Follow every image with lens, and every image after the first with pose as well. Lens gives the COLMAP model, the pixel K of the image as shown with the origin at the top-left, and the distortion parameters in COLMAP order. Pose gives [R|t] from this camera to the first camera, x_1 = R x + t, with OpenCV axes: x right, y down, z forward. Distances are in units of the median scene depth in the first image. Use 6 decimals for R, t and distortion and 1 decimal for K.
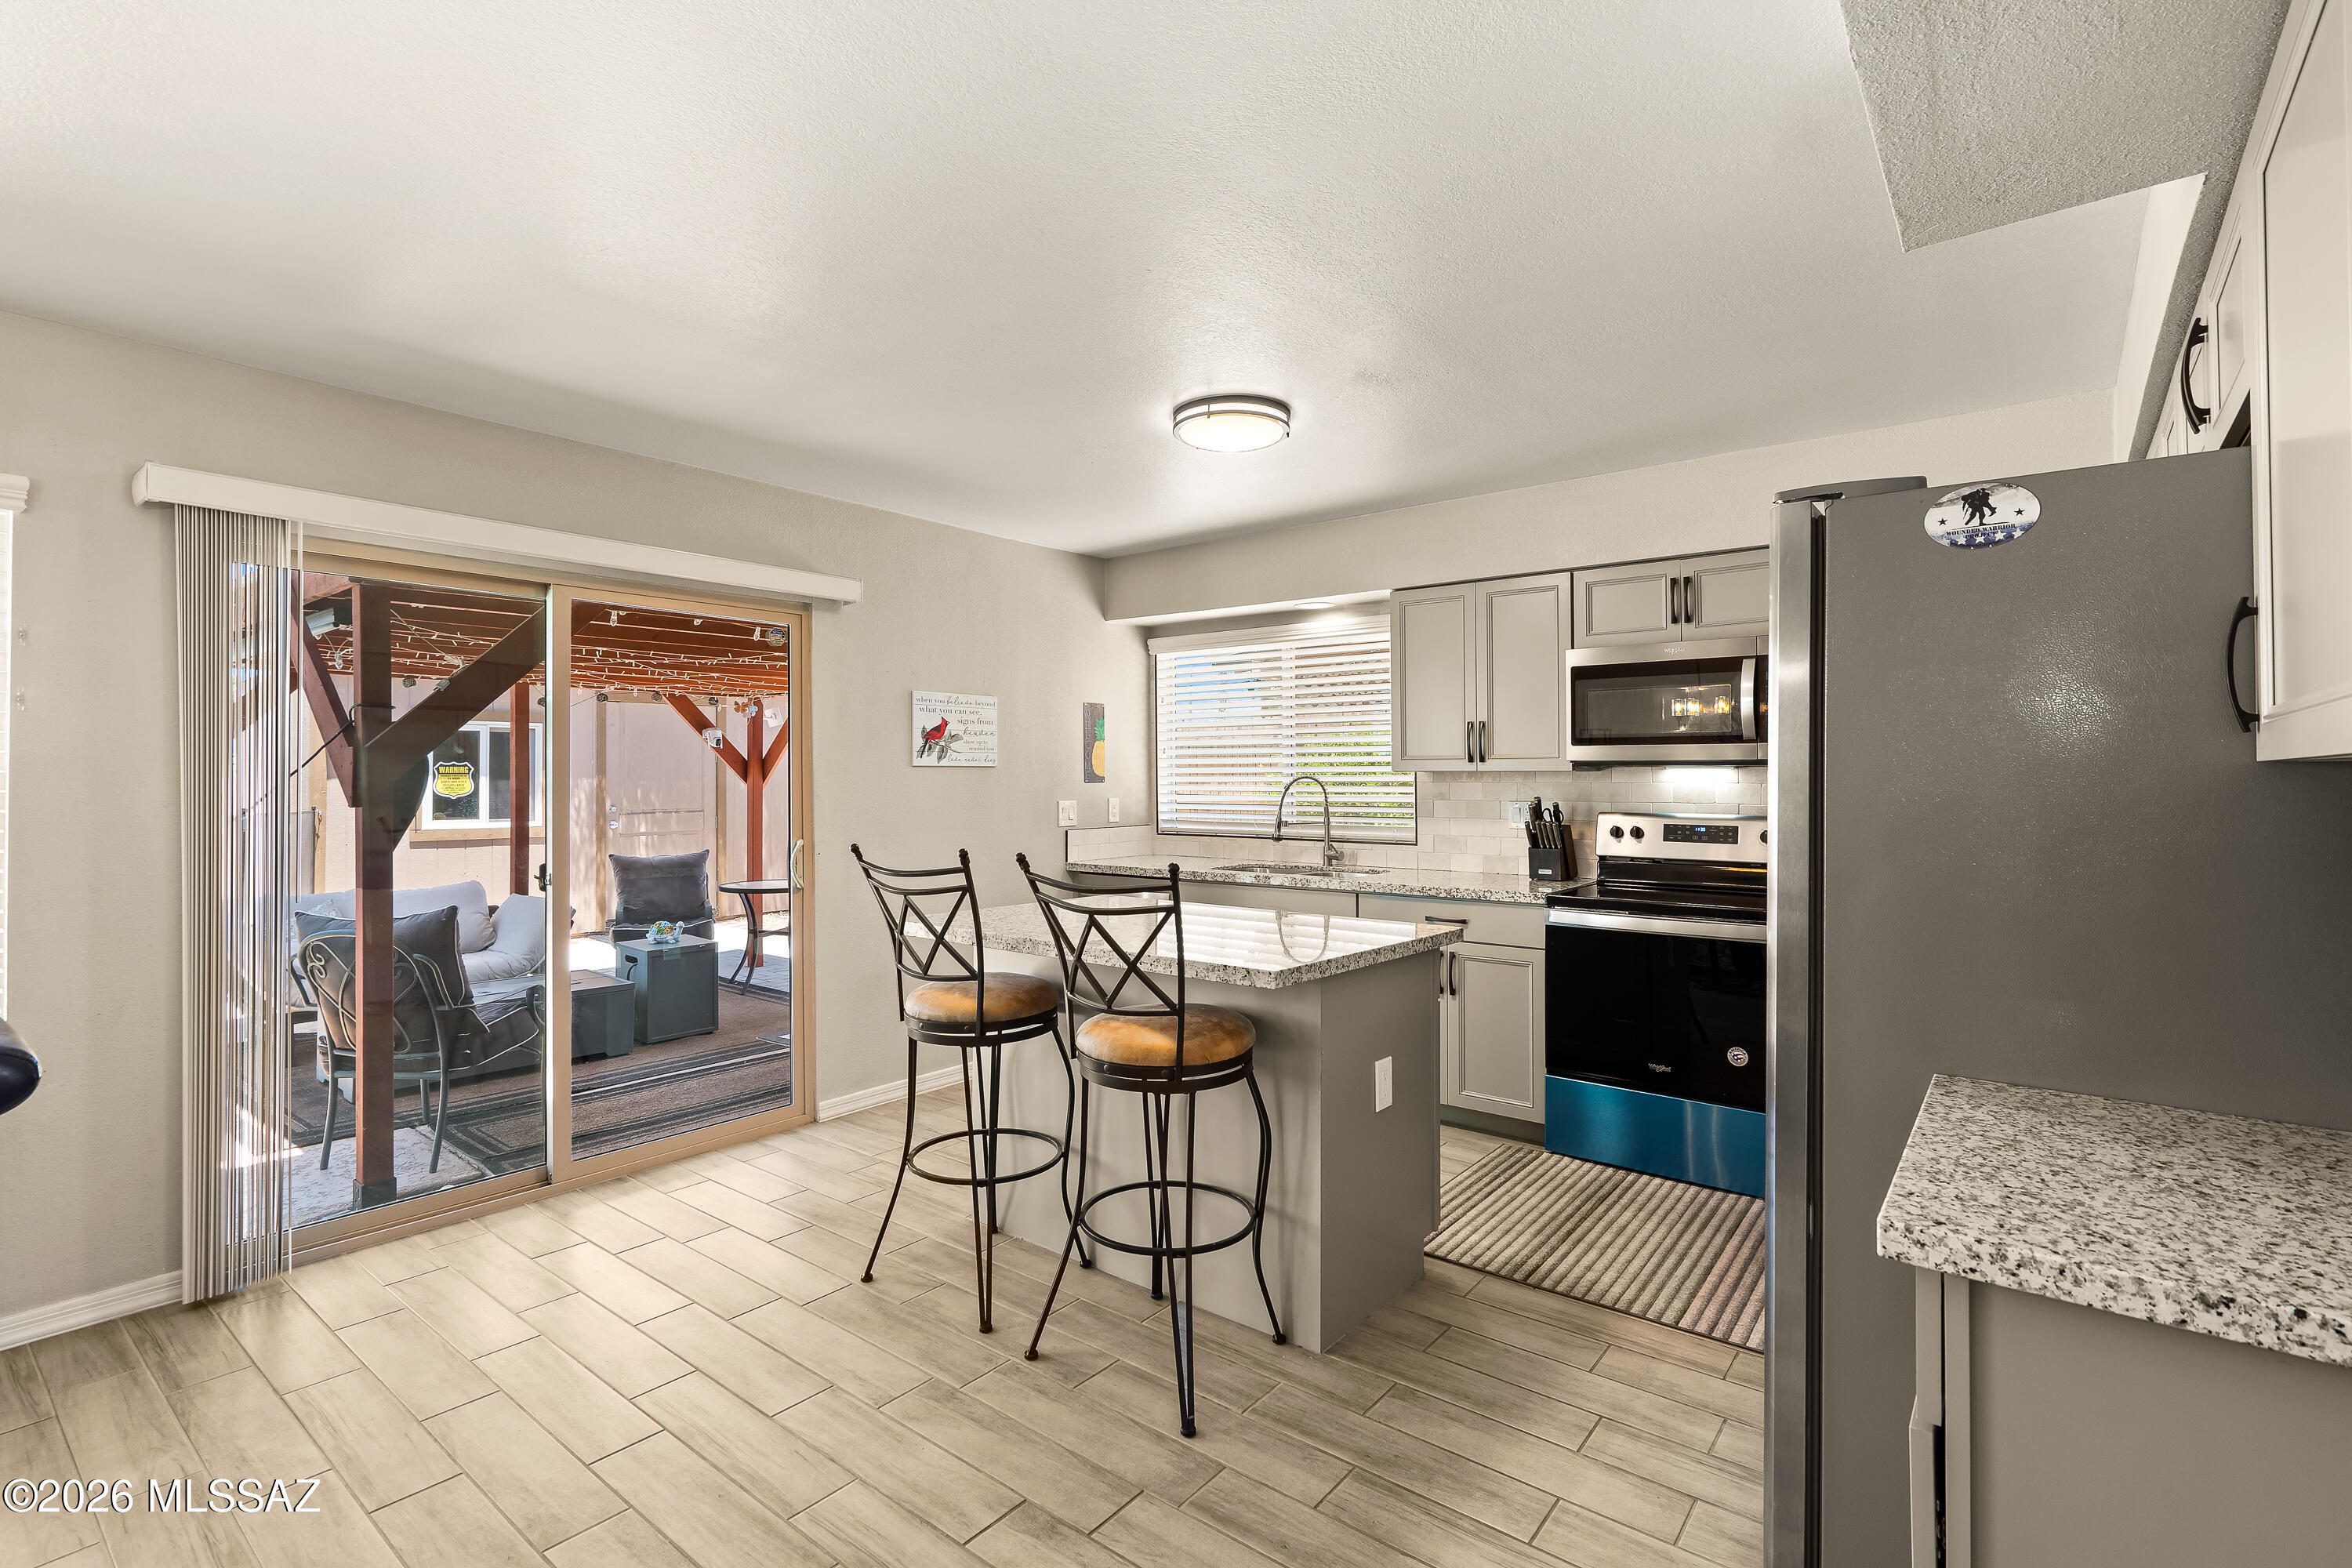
lens RADIAL K [[1064.3, 0, 1172.2], [0, 1064.3, 786.0], [0, 0, 1]] dist [-0.002475, -0.000482]
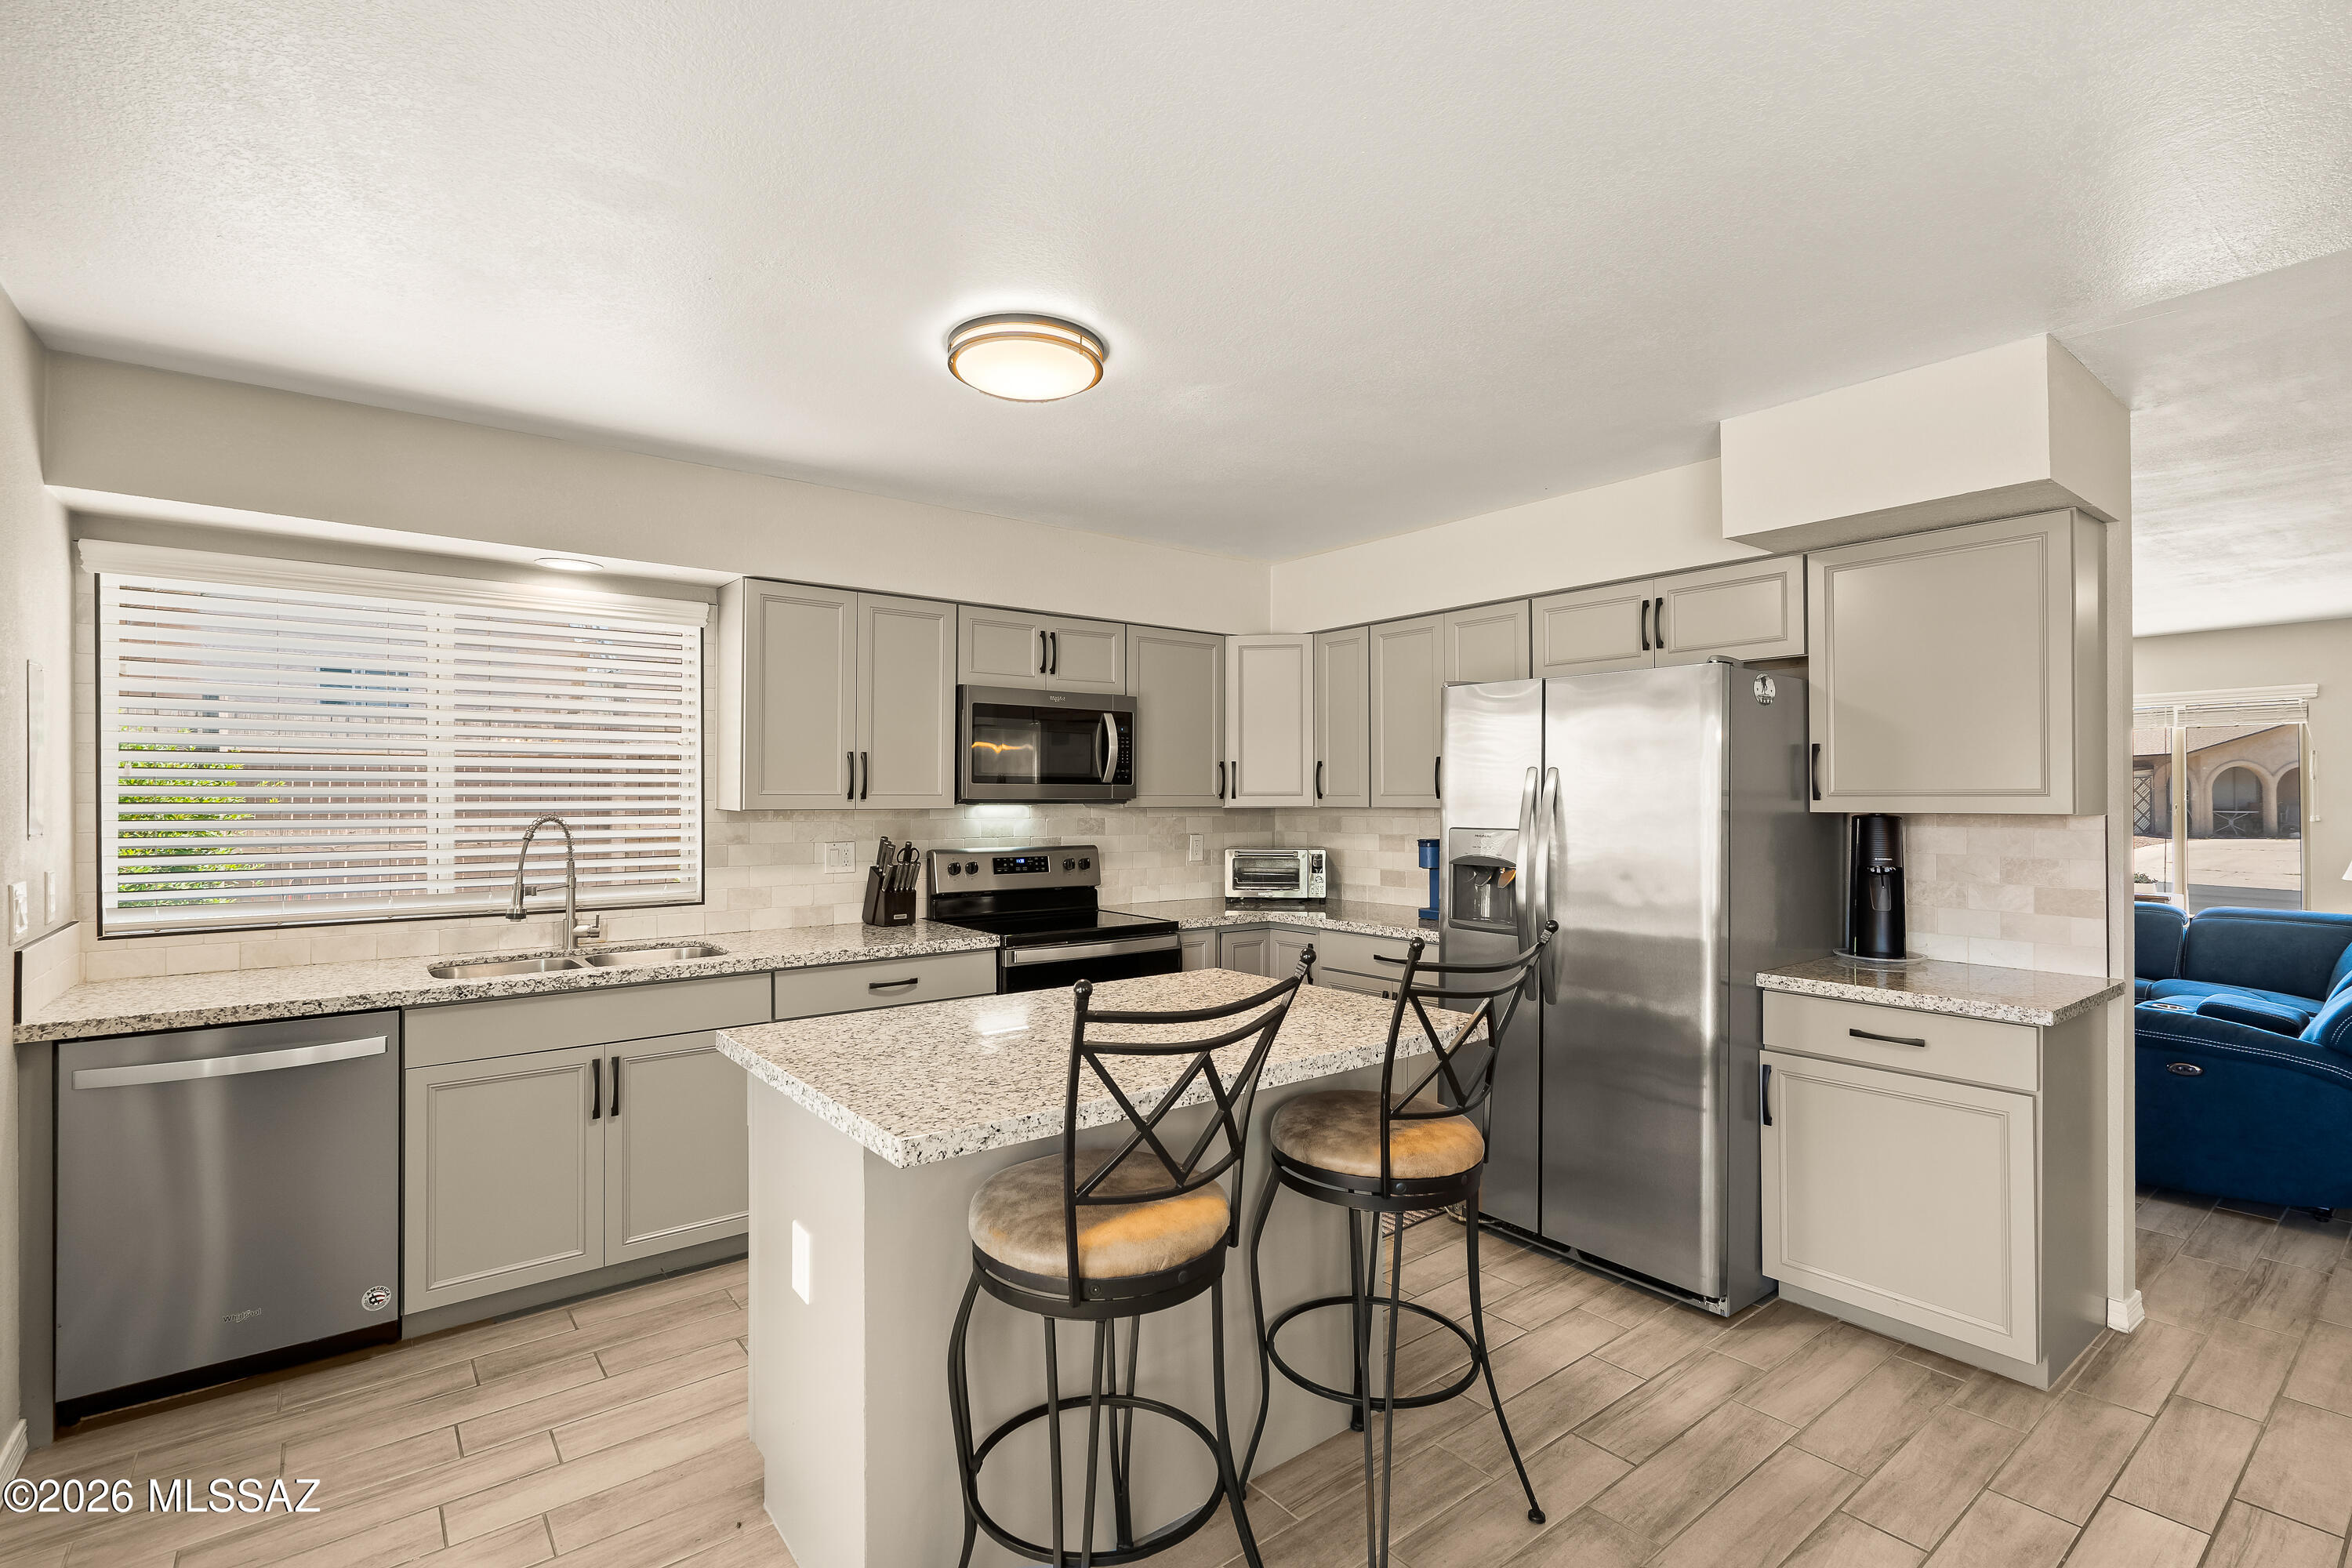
lens RADIAL K [[1064.3, 0, 1172.5], [0, 1064.3, 787.1], [0, 0, 1]] dist [-0.002475, -0.000482]
pose [[0.249889, 0.016660, 0.968131, -0.447015], [0.013458, 0.999696, -0.020677, -0.009025], [-0.968181, 0.018196, 0.249588, 0.484934]]
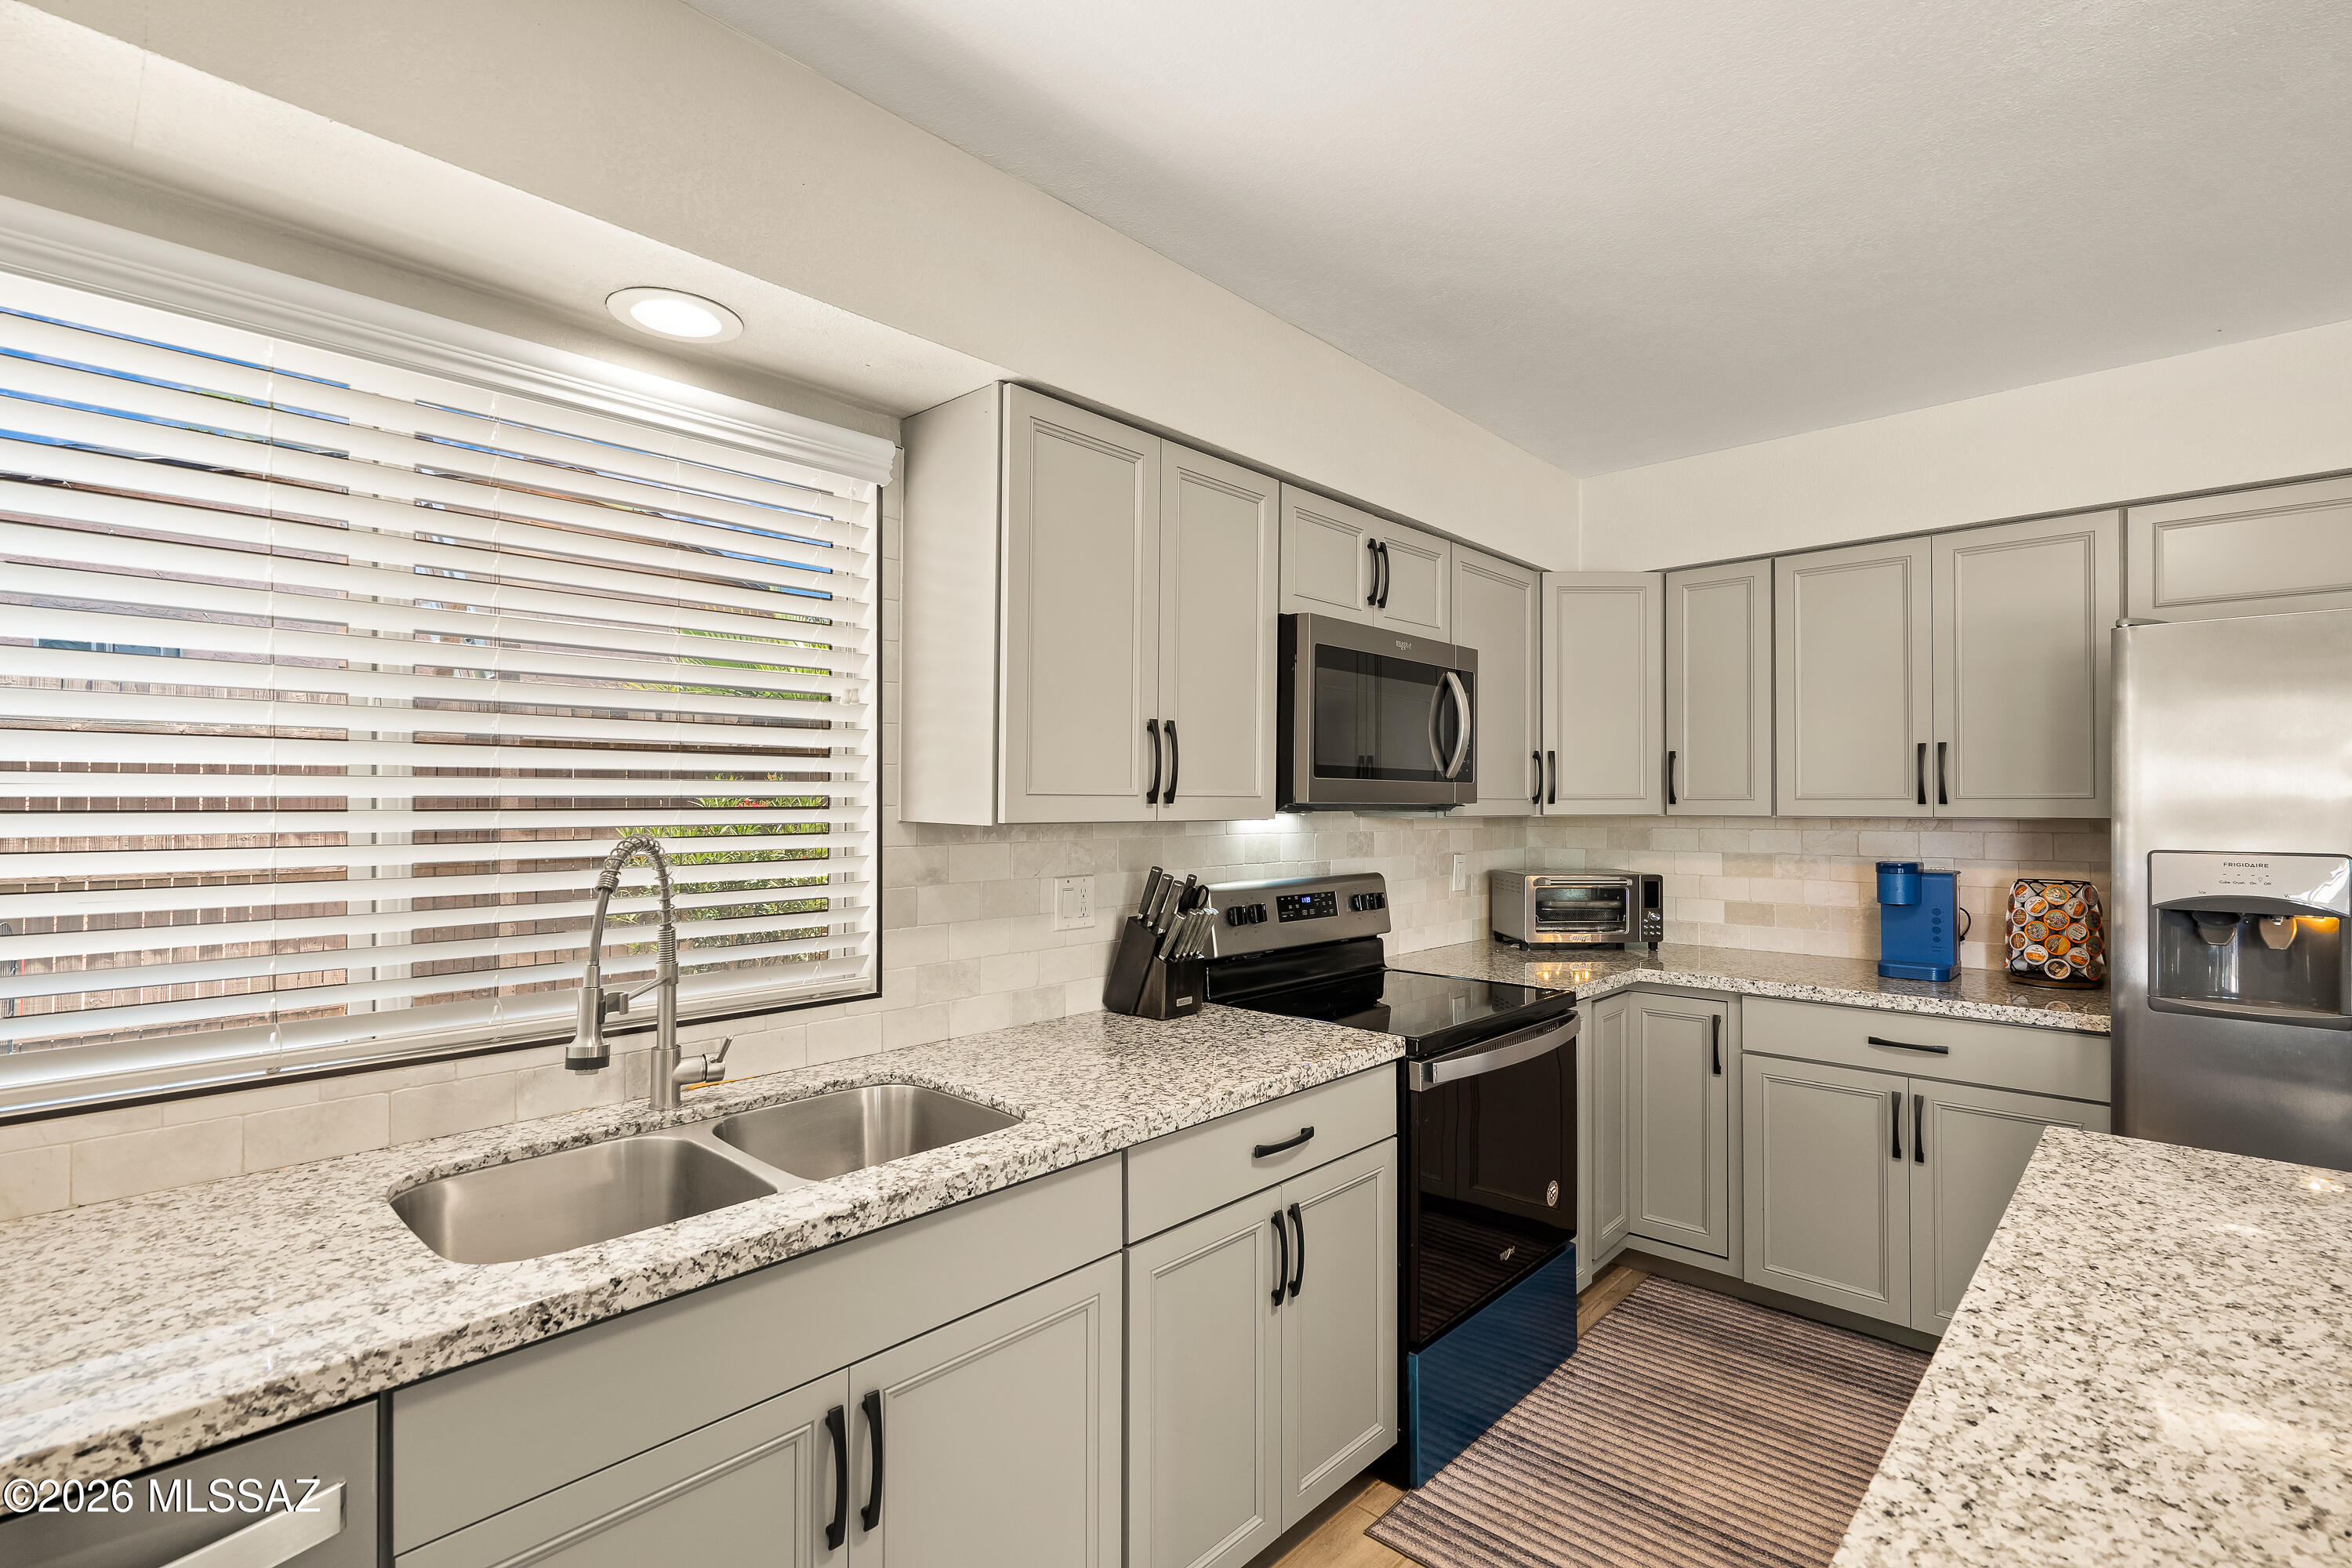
lens RADIAL K [[1064.3, 0, 1177.5], [0, 1064.3, 783.5], [0, 0, 1]] dist [-0.002475, -0.000482]
pose [[0.096520, 0.027409, 0.994954, -0.184177], [0.014131, 0.999482, -0.028904, -0.014911], [-0.995231, 0.016849, 0.096082, 0.860717]]
